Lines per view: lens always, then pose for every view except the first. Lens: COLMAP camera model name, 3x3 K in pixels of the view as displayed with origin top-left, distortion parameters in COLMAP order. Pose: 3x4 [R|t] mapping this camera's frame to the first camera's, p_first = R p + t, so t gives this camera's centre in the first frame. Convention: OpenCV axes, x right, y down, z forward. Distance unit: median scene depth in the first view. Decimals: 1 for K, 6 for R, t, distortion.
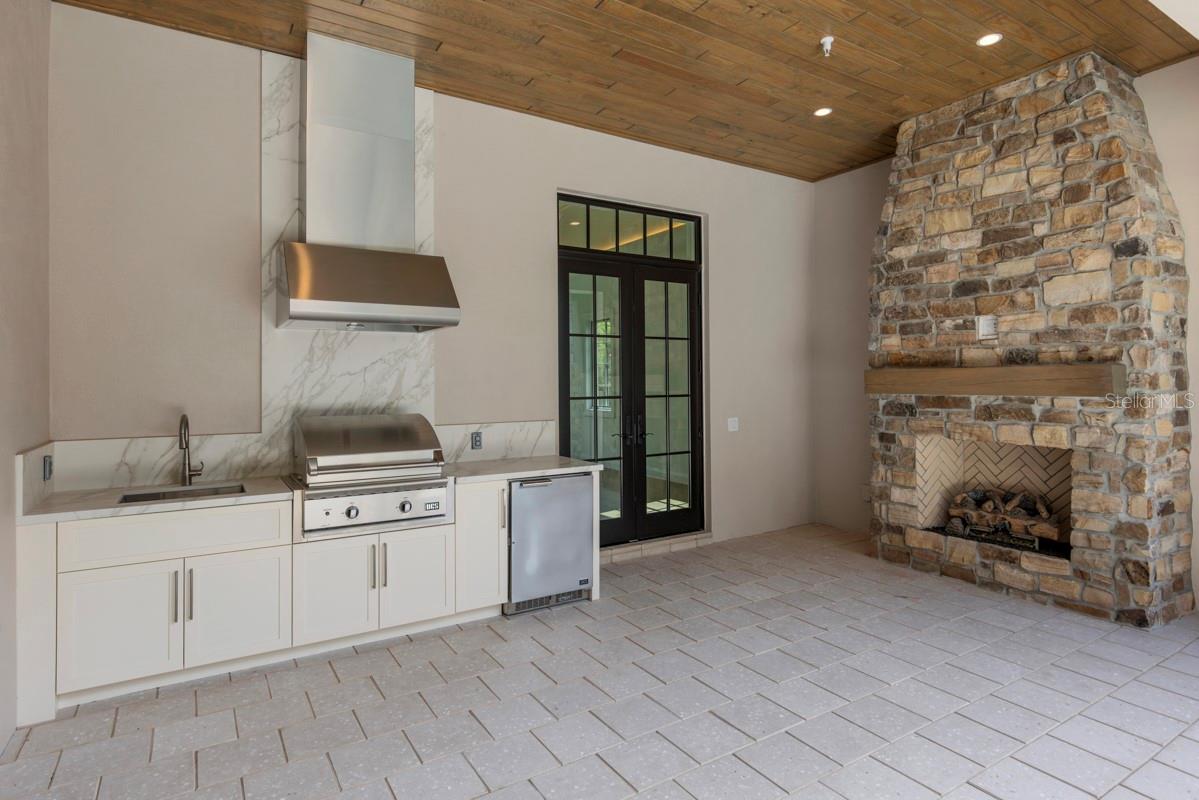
lens RADIAL K [[640.6, 0, 611.5], [0, 640.6, 376.5], [0, 0, 1]] dist [-0.000336, 0.000859]
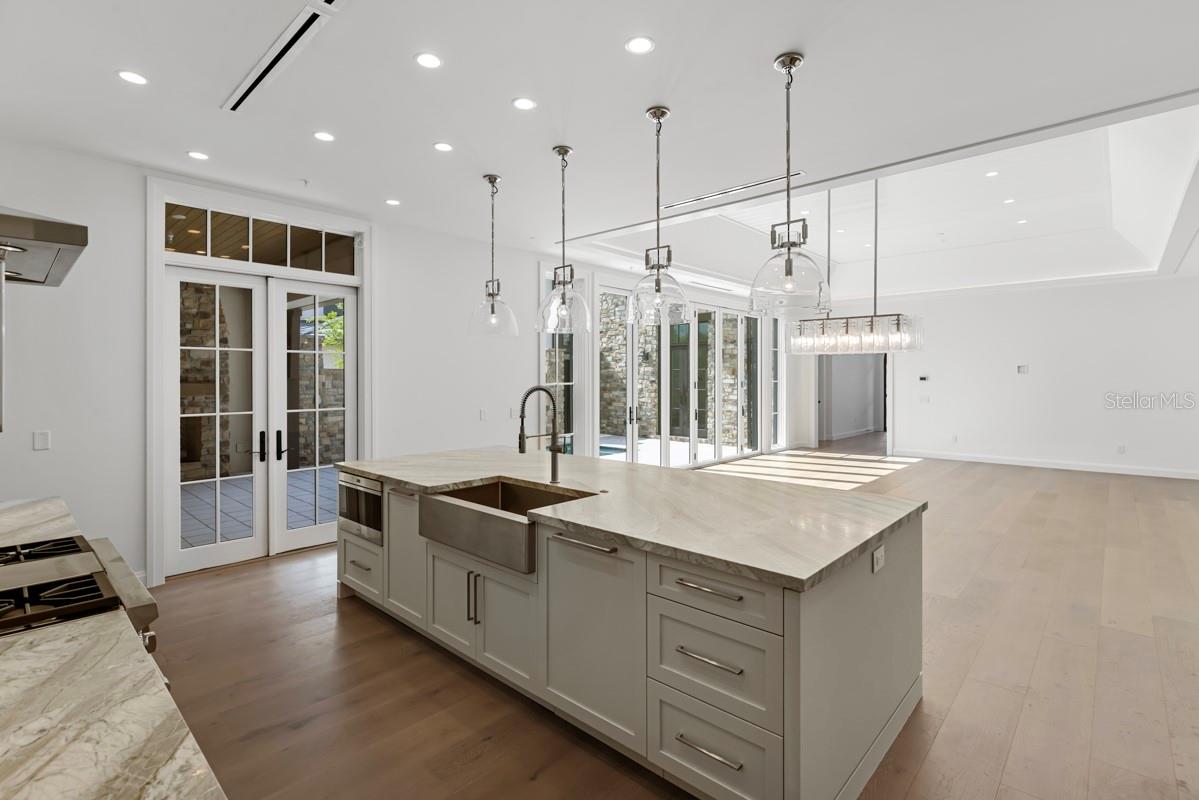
lens RADIAL K [[568.4, 0, 604.1], [0, 568.4, 379.9], [0, 0, 1]] dist [-0.002532, 0.001572]
pose [[-0.269022, 0.002373, 0.963131, -1.706006], [-0.006900, 0.999967, -0.004391, -0.029726], [-0.963109, -0.007827, -0.268997, 0.076980]]
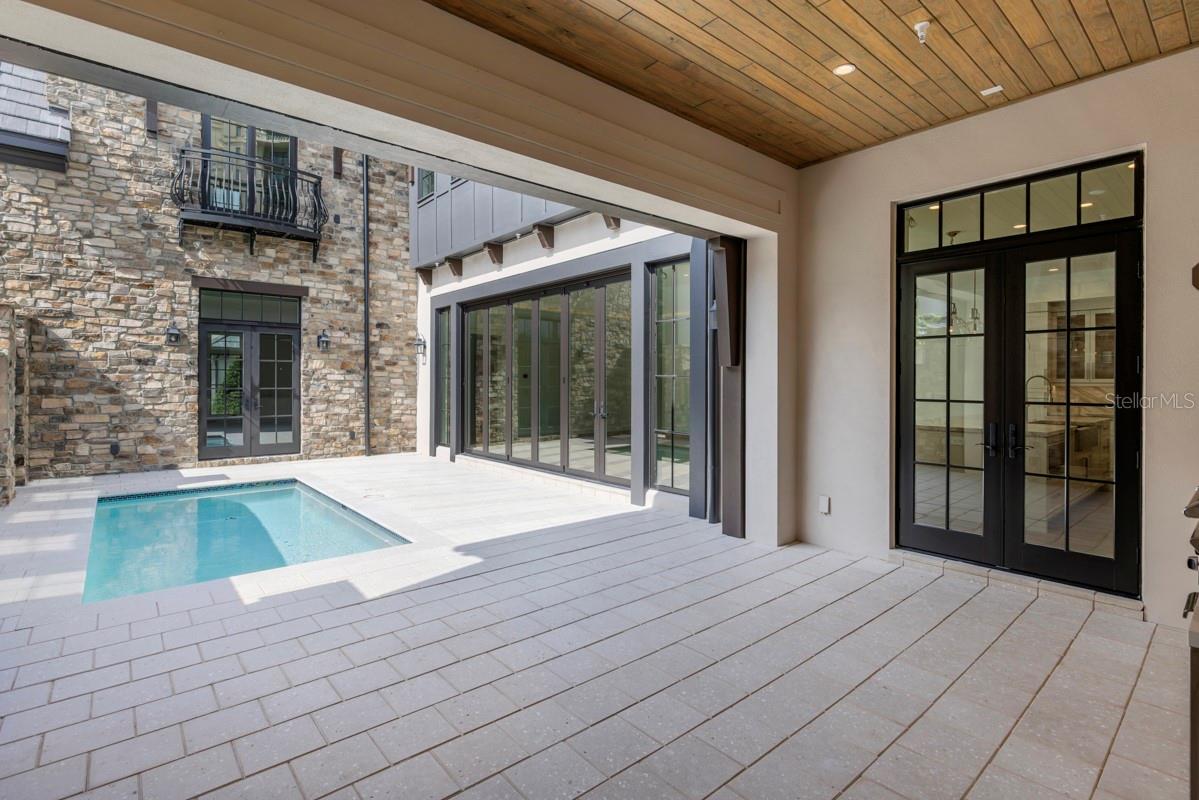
lens RADIAL K [[568.4, 0, 597.8], [0, 568.4, 382.9], [0, 0, 1]] dist [-0.002532, 0.001572]
pose [[-0.990043, 0.000727, -0.140764, 0.358645], [0.001679, 0.999976, -0.006648, 0.003802], [0.140756, -0.006818, -0.990021, 1.250061]]
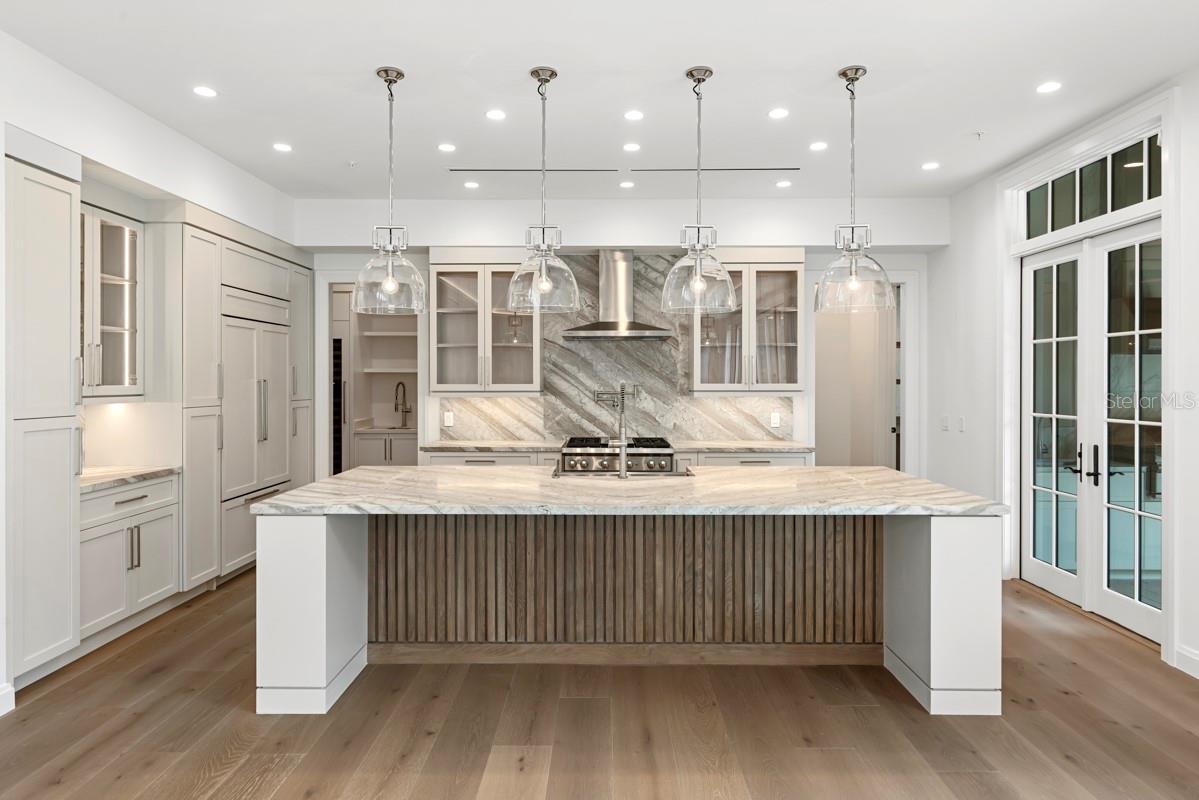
lens RADIAL K [[713.6, 0, 597.6], [0, 713.6, 387.6], [0, 0, 1]] dist [-0.001138, 0.006708]
pose [[0.840943, 0.009136, -0.541046, -0.522257], [0.002139, 0.999794, 0.020208, -0.034945], [0.541119, -0.018151, 0.840750, -0.843026]]
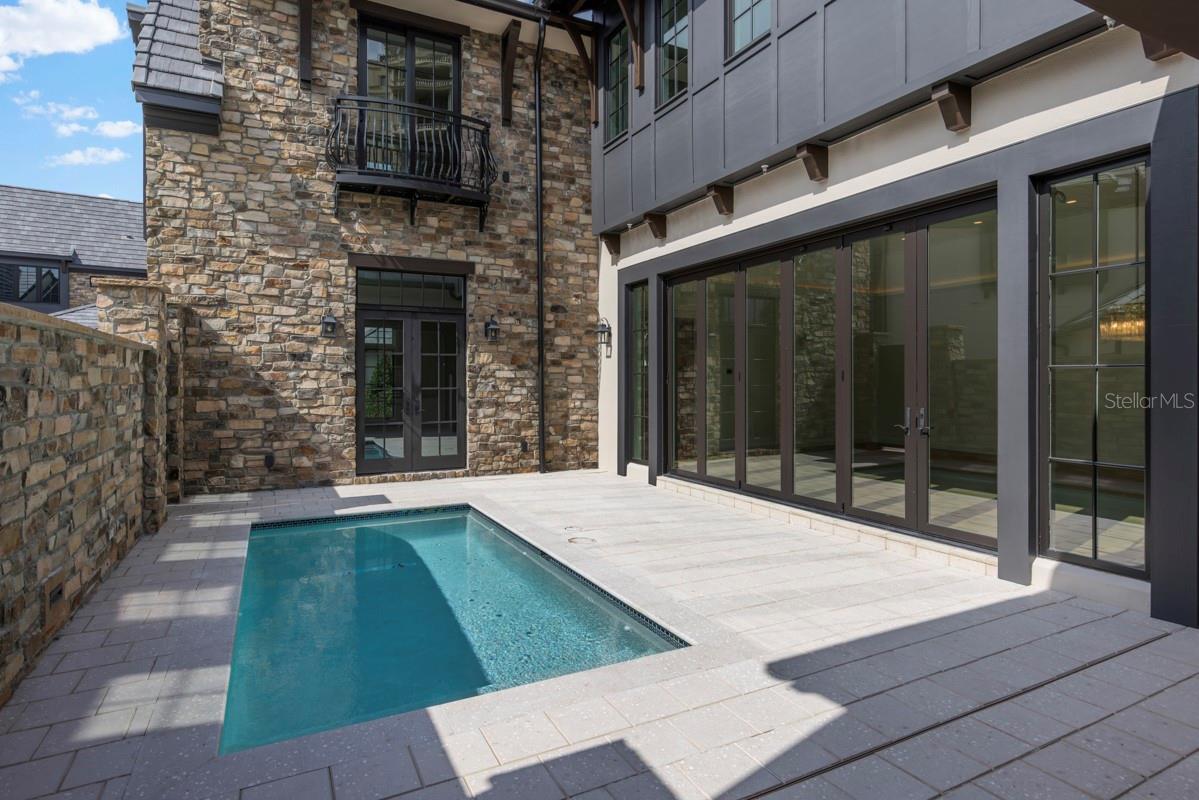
lens RADIAL K [[640.6, 0, 599.2], [0, 640.6, 380.9], [0, 0, 1]] dist [-0.000336, 0.000859]
pose [[-0.995800, 0.005238, 0.091404, 0.619013], [0.004616, 0.999965, -0.007019, 0.001312], [-0.091437, -0.006568, -0.995789, 0.822503]]
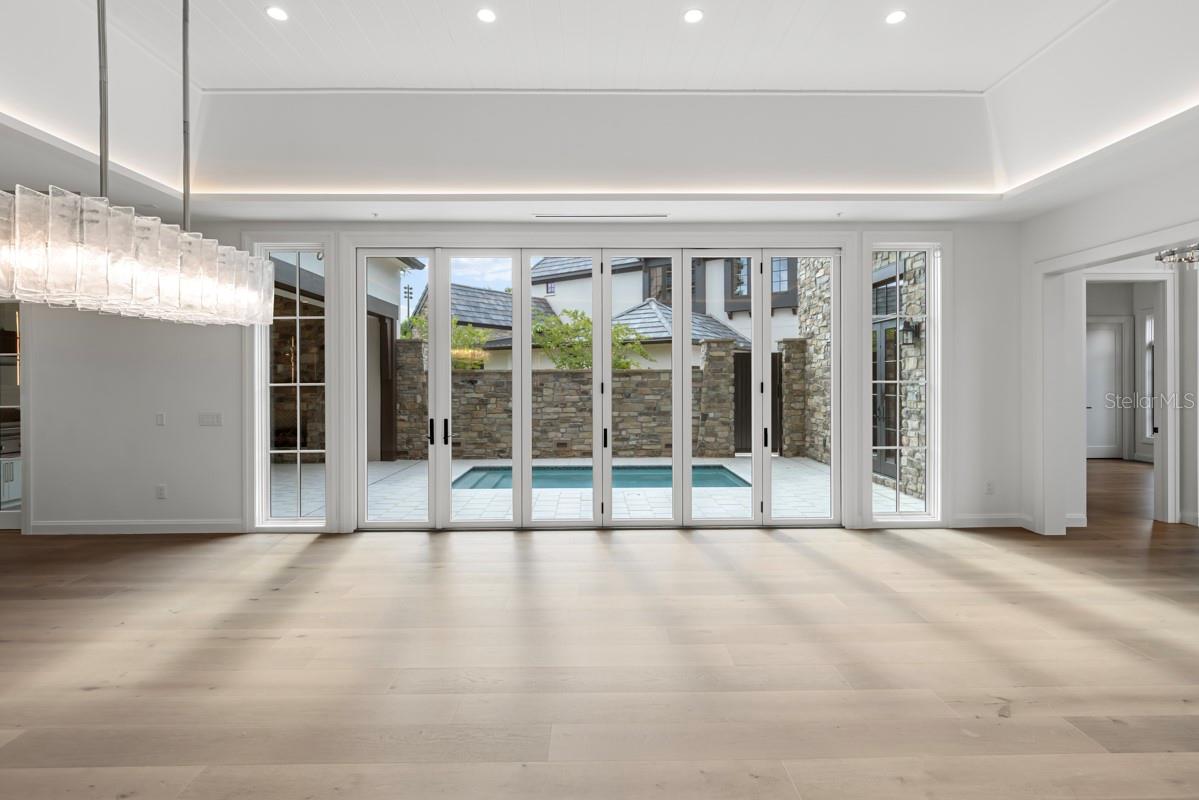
lens RADIAL K [[568.4, 0, 601.5], [0, 568.4, 382.0], [0, 0, 1]] dist [-0.002532, 0.001572]
pose [[0.520225, 0.000459, 0.854029, -0.815757], [-0.006204, 0.999975, 0.003242, -0.038718], [-0.854007, -0.006985, 0.520215, -1.508545]]
